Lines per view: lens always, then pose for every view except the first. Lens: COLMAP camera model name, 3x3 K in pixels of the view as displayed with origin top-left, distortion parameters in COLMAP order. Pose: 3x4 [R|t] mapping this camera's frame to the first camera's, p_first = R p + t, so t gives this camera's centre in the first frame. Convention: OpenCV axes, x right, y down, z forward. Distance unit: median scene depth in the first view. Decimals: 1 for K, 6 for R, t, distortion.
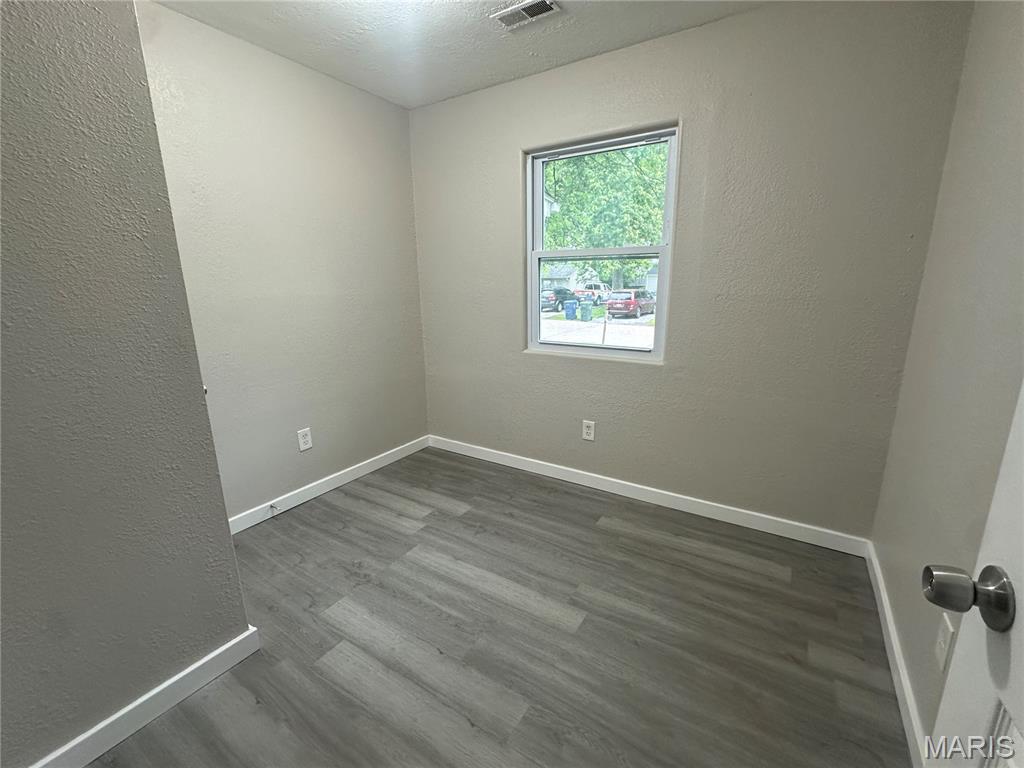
lens RADIAL K [[445.1, 0, 507.6], [0, 445.1, 382.2], [0, 0, 1]] dist [0.002625, -0.000869]
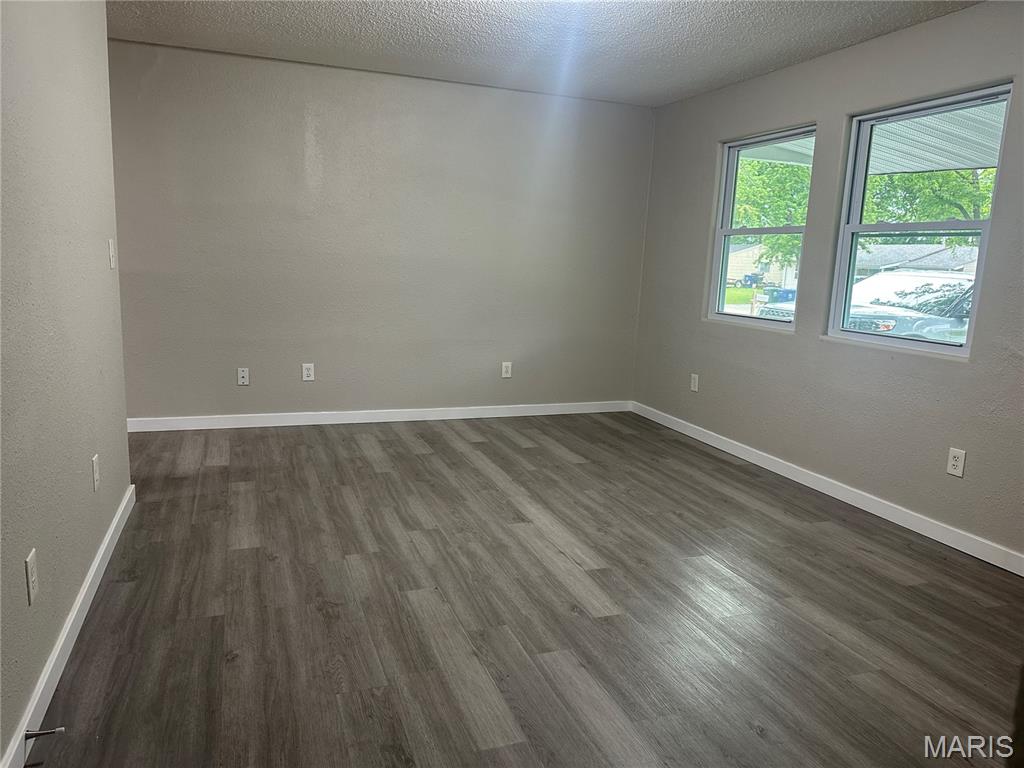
lens RADIAL K [[711.7, 0, 512.7], [0, 711.7, 383.3], [0, 0, 1]] dist [0.000305, 0.000697]
pose [[0.807660, 0.110221, -0.579255, 0.387959], [-0.123567, 0.992199, 0.016505, 0.077691], [0.576555, 0.058246, 0.814979, -0.537481]]
